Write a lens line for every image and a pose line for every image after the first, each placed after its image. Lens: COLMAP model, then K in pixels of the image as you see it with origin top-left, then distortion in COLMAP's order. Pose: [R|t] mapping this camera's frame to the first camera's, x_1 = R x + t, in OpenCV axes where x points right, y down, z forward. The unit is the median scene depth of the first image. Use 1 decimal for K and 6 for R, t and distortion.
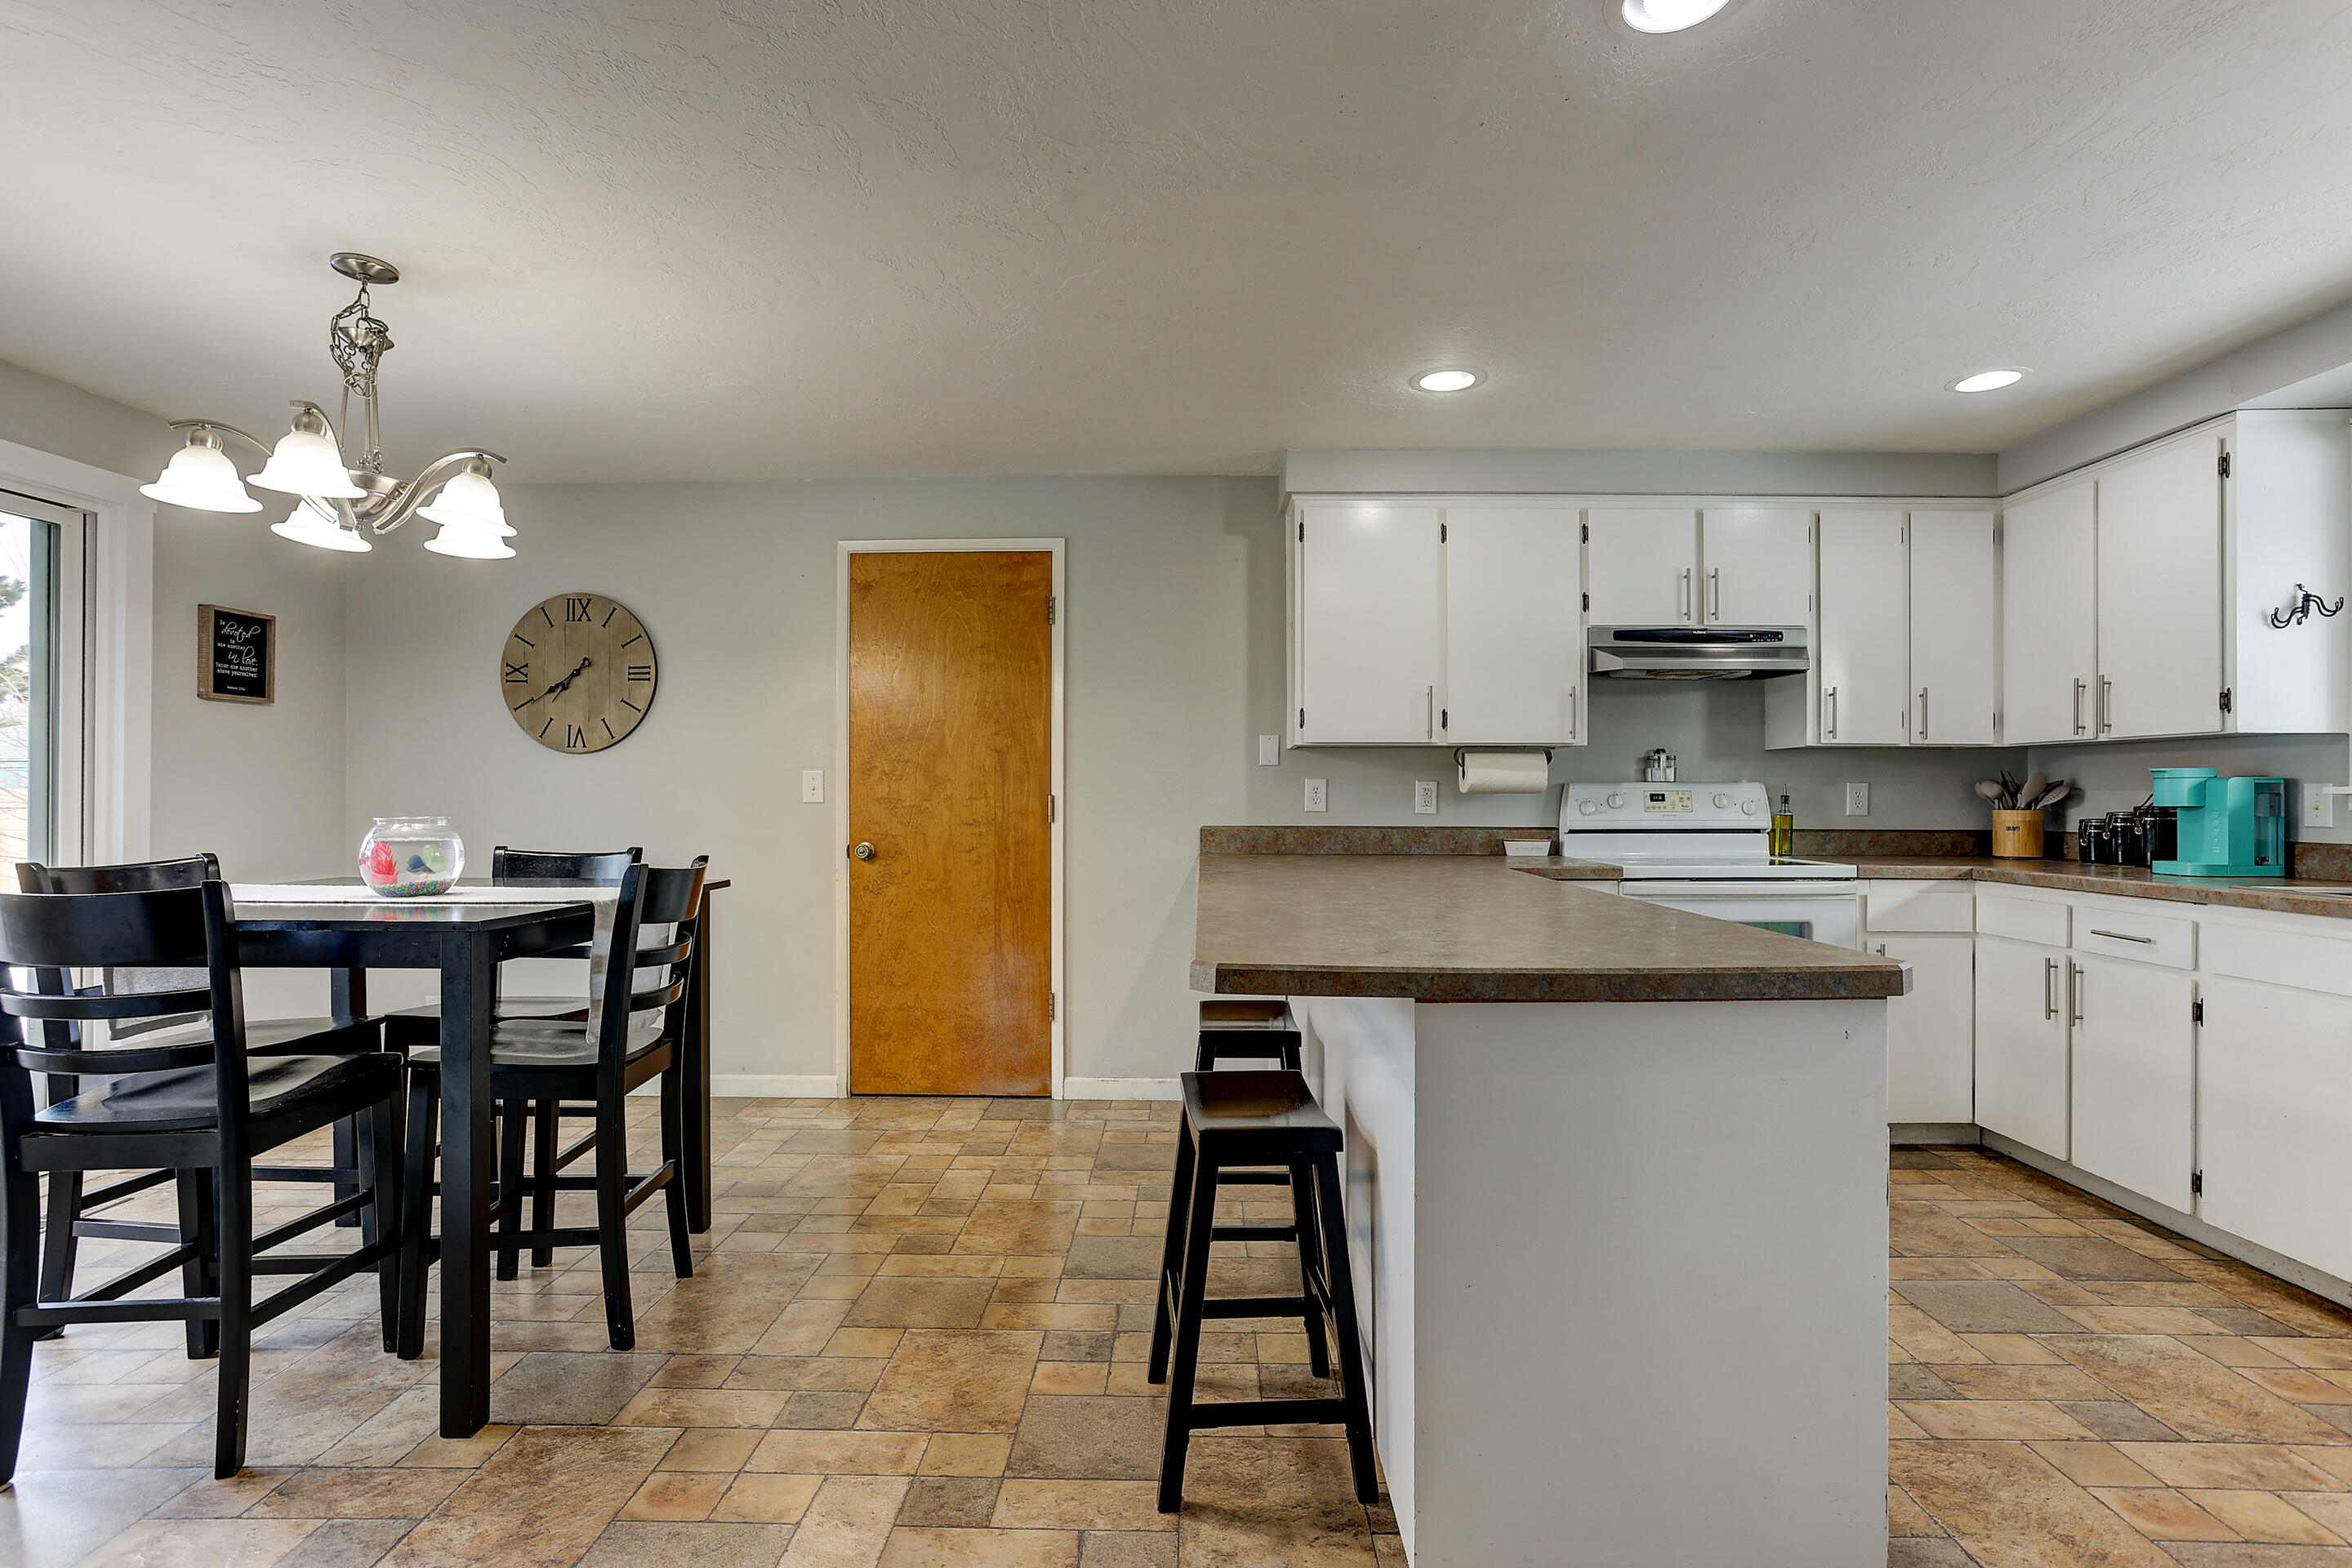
lens RADIAL K [[1137.6, 0, 1170.3], [0, 1137.6, 794.3], [0, 0, 1]] dist [-0.050183, 0.027024]
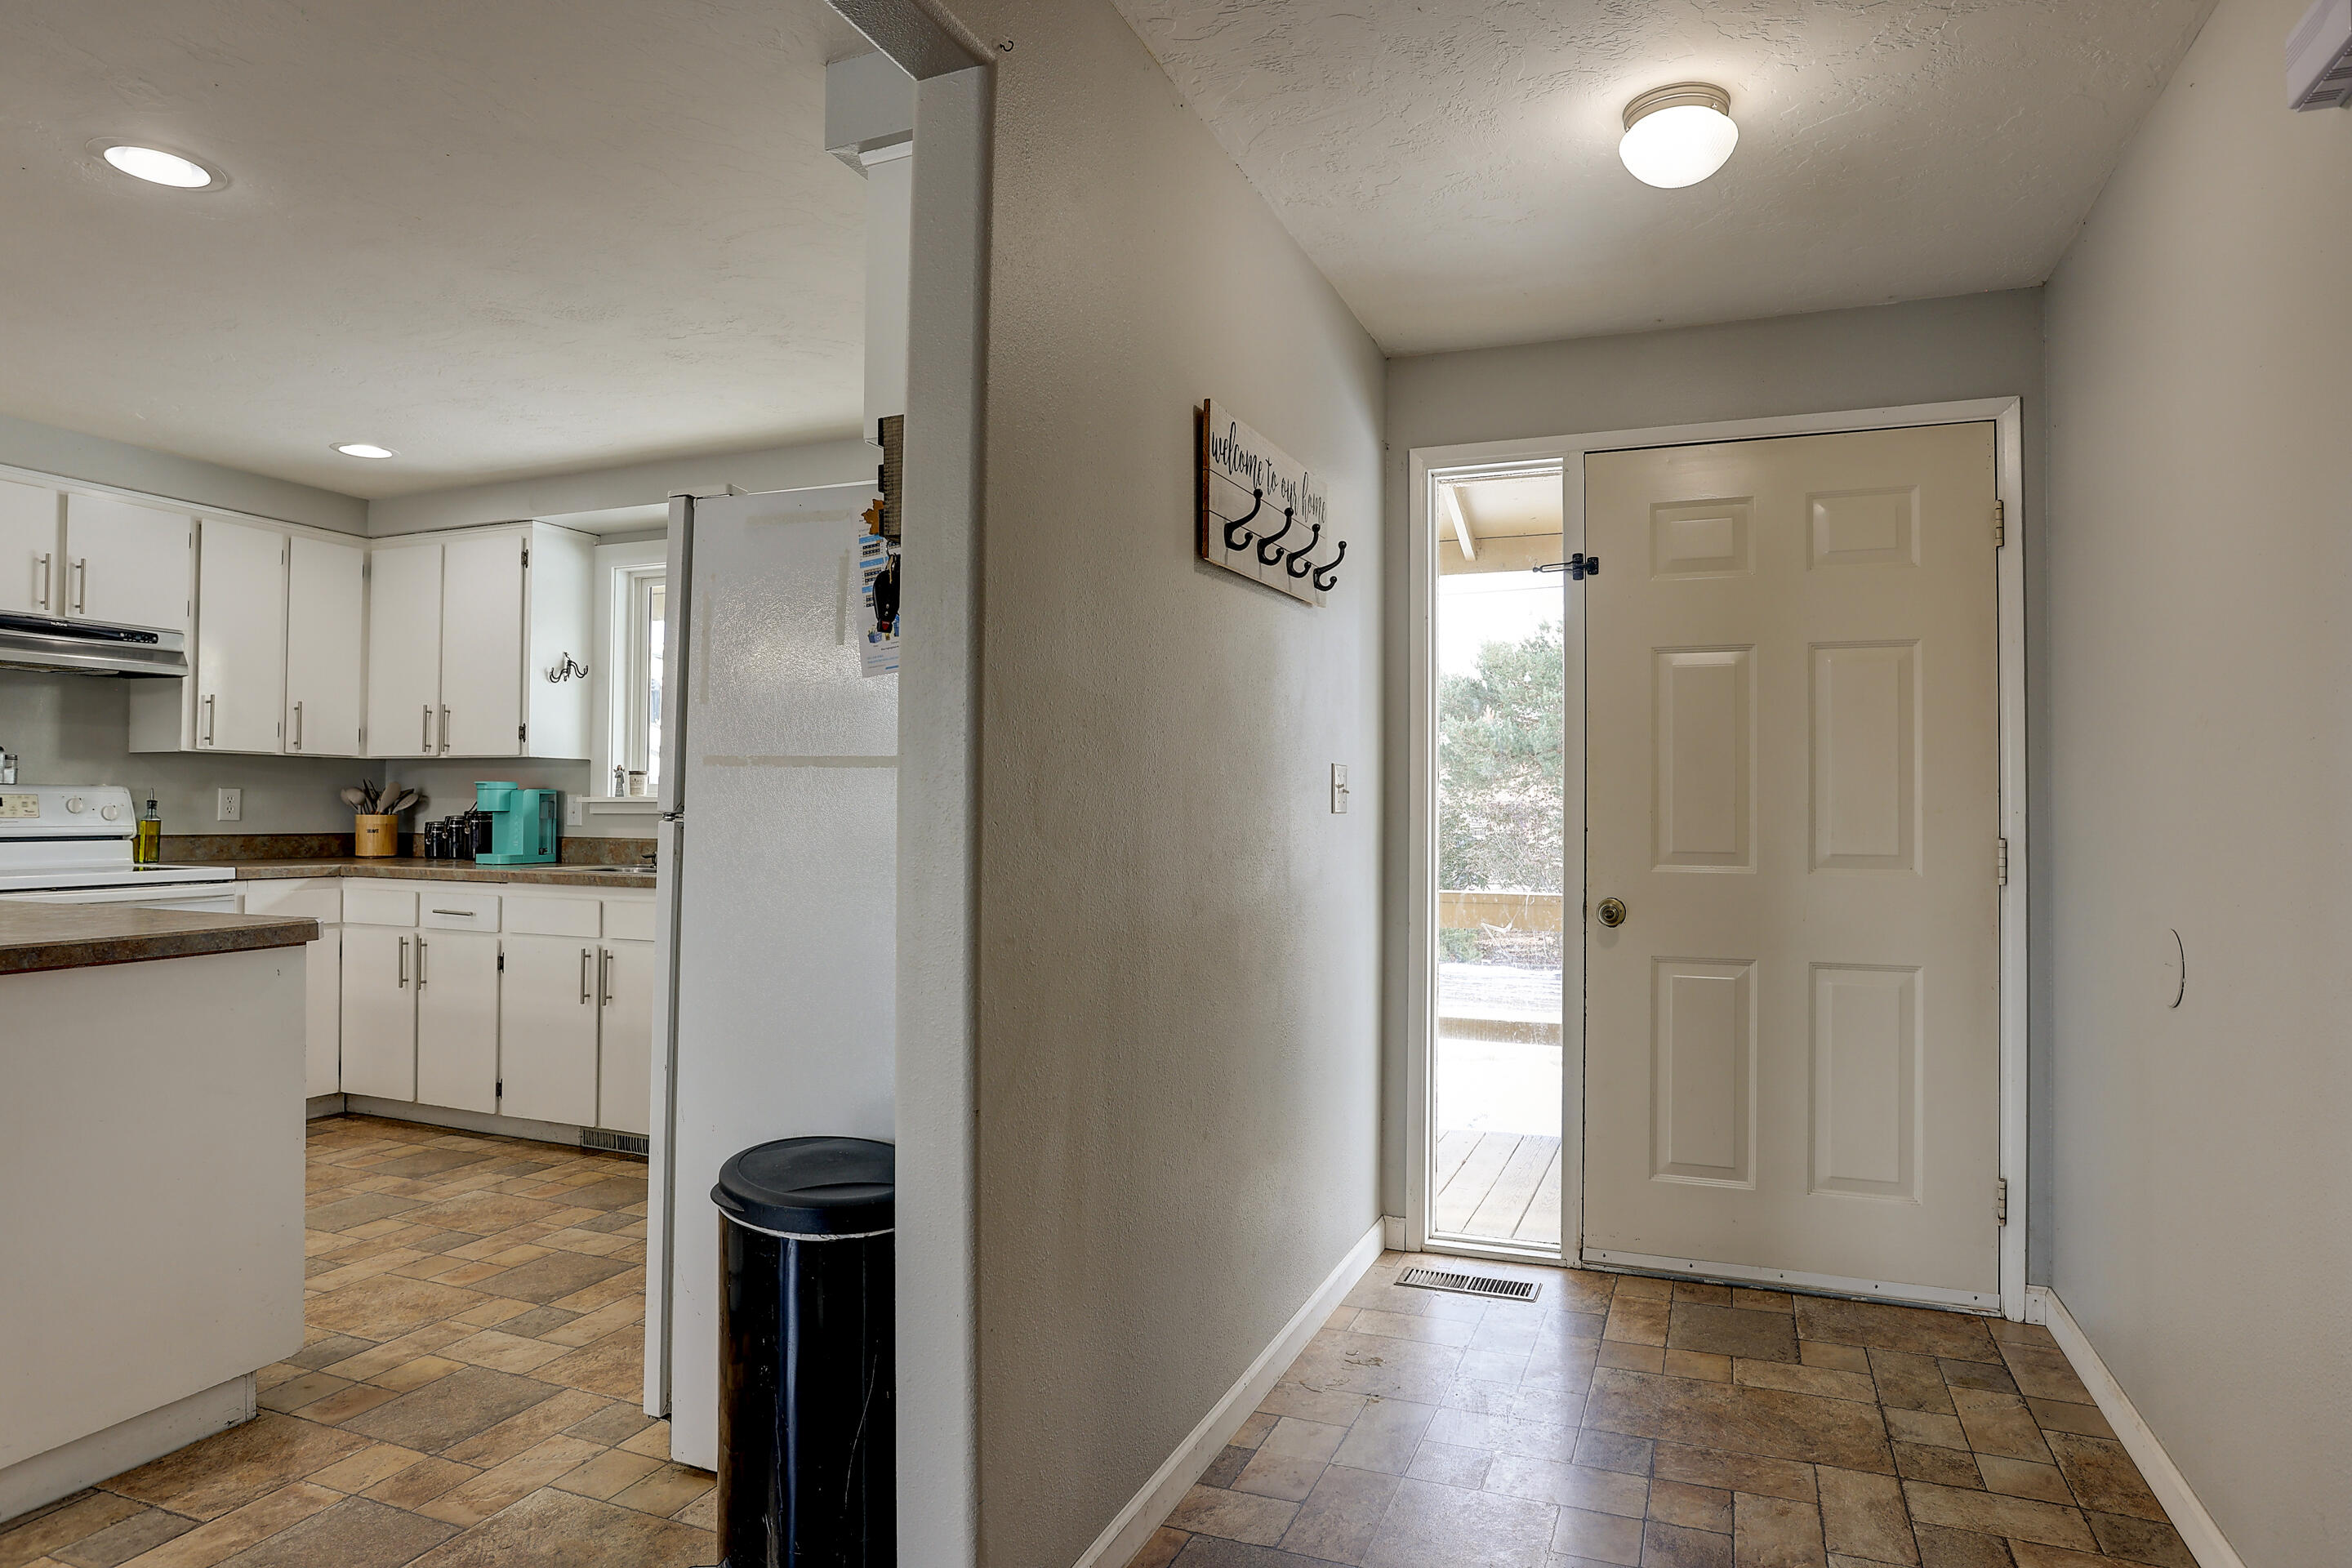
lens RADIAL K [[1354.2, 0, 1176.0], [0, 1354.2, 784.0], [0, 0, 1]] dist [-0.057458, 0.042196]
pose [[0.365037, 0.017378, 0.930831, -0.245374], [-0.007735, 0.999848, -0.015633, -0.002422], [-0.930961, -0.001494, 0.365115, -0.299281]]
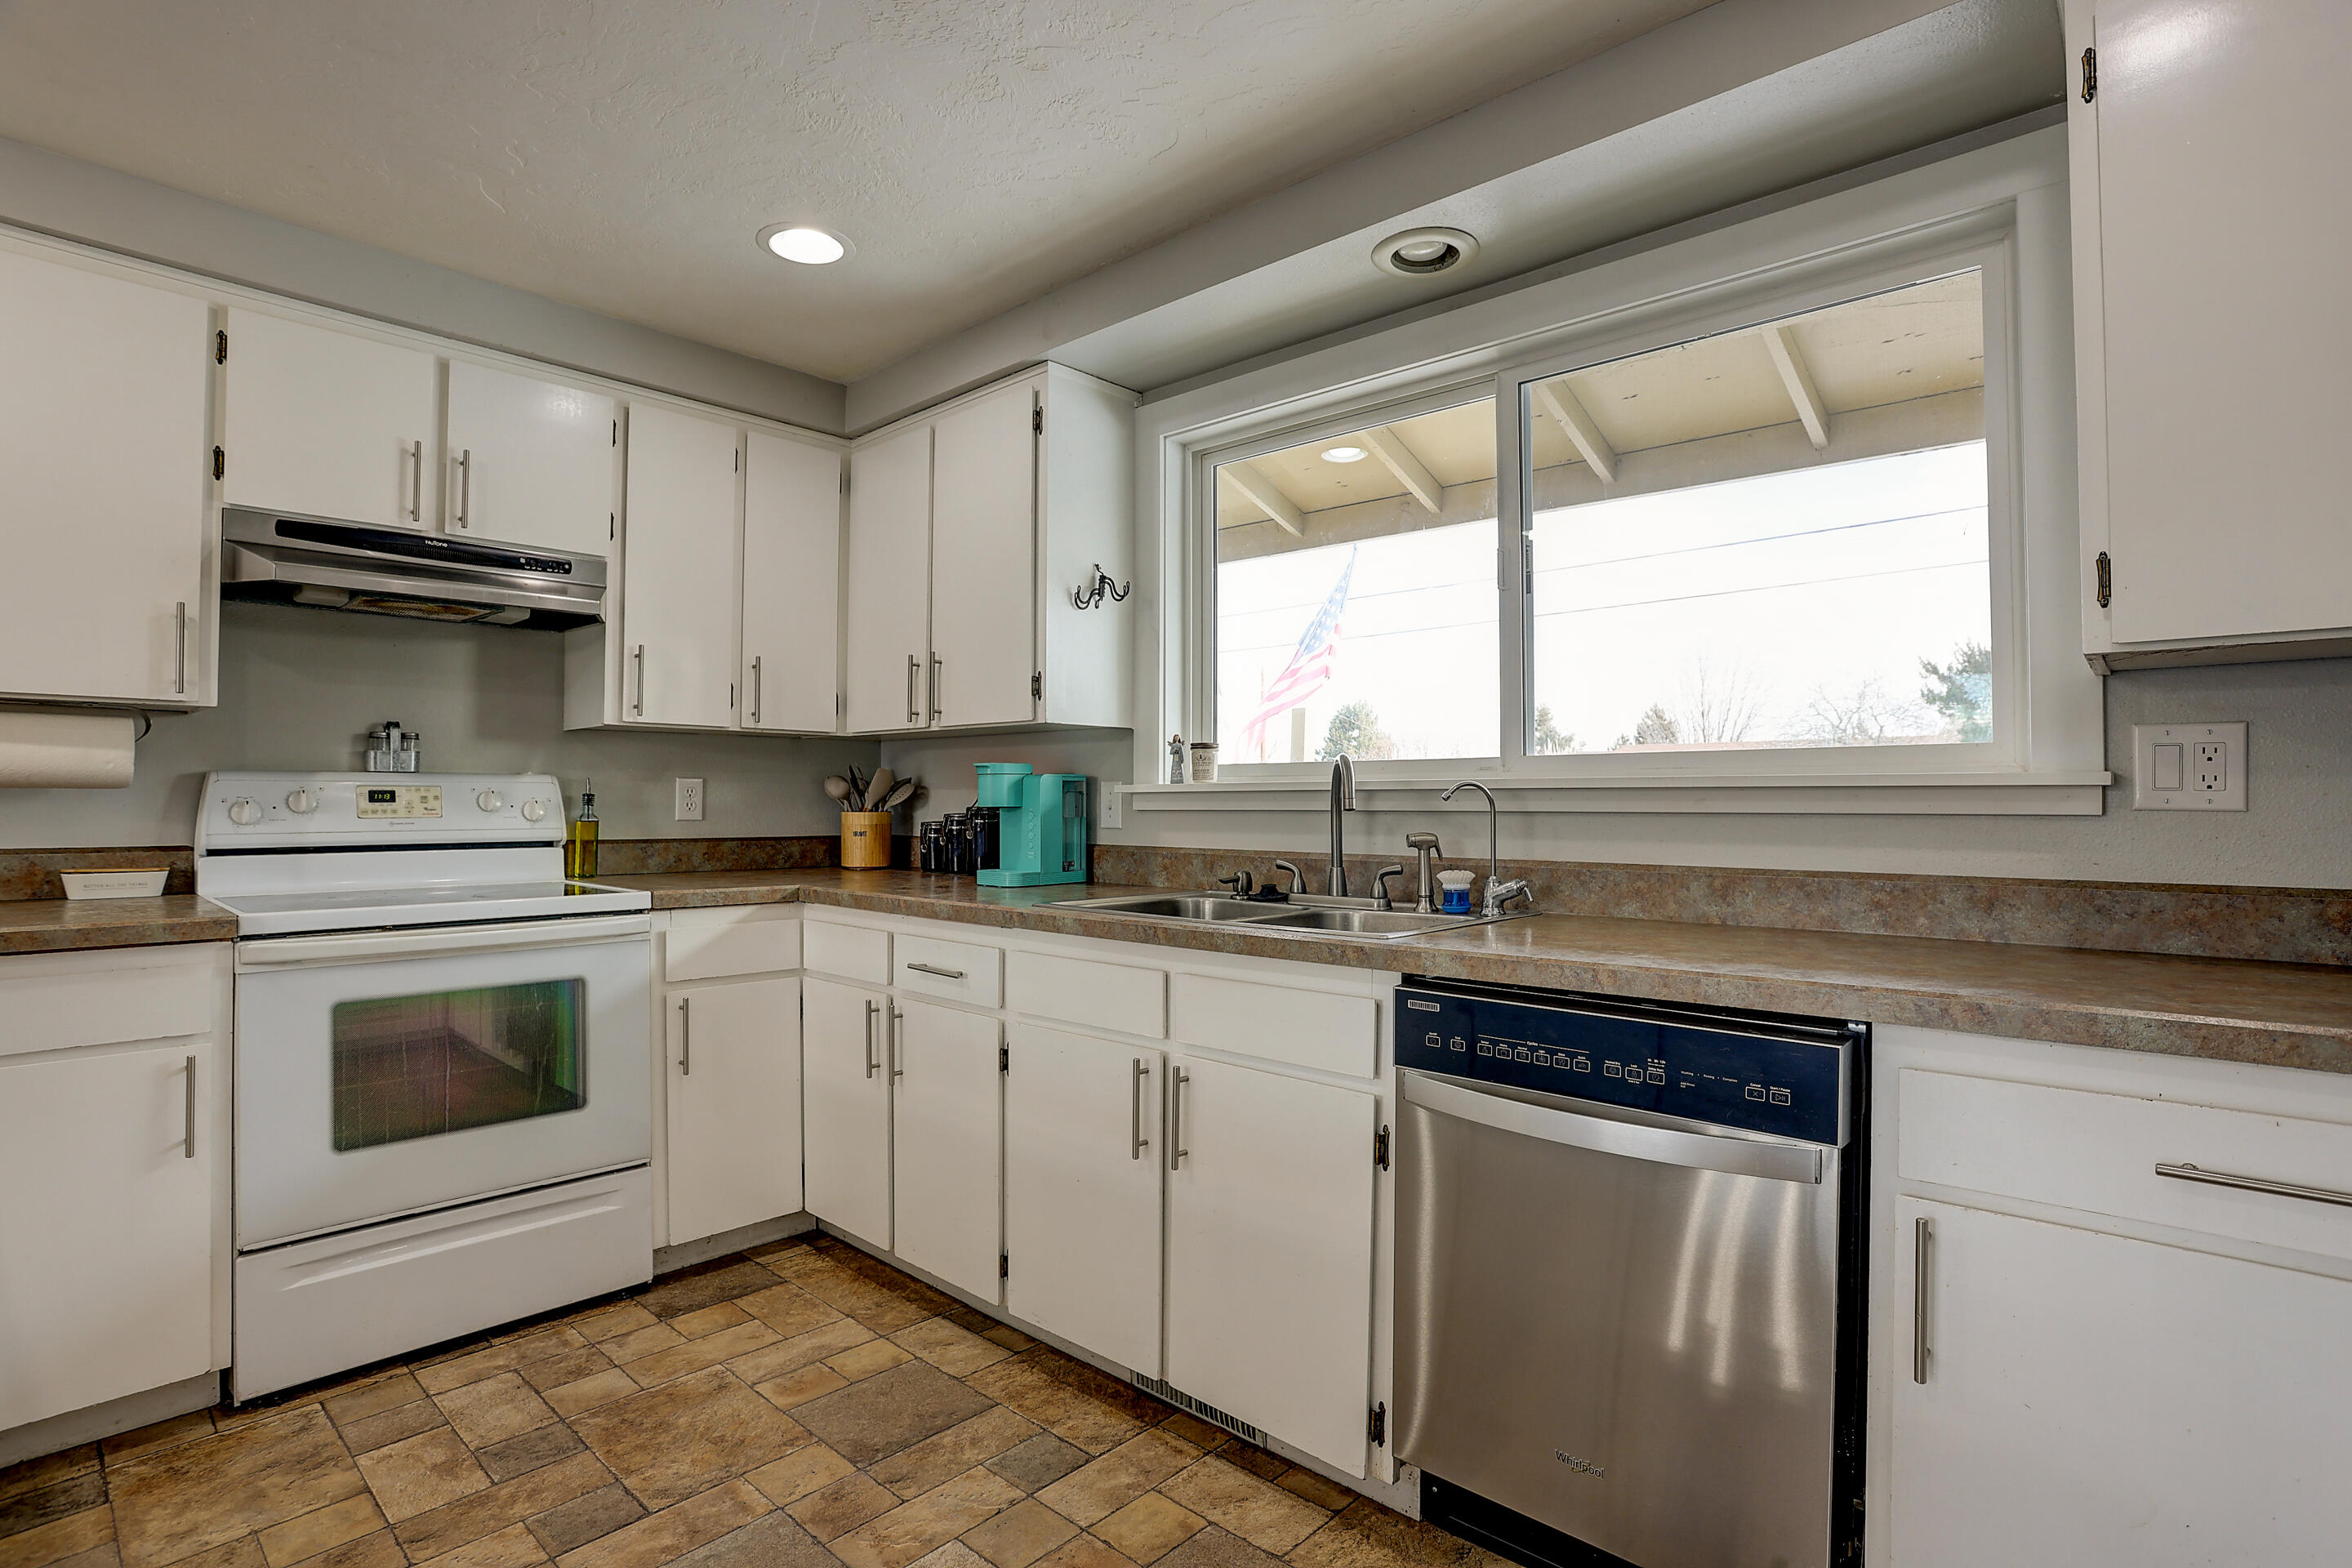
lens RADIAL K [[1152.6, 0, 1190.9], [0, 1152.6, 788.9], [0, 0, 1]] dist [-0.074928, 0.034509]
pose [[0.653945, 0.006885, 0.756510, 0.312130], [-0.002186, 0.999972, -0.007210, 0.002847], [-0.756539, 0.003061, 0.653942, 0.286663]]
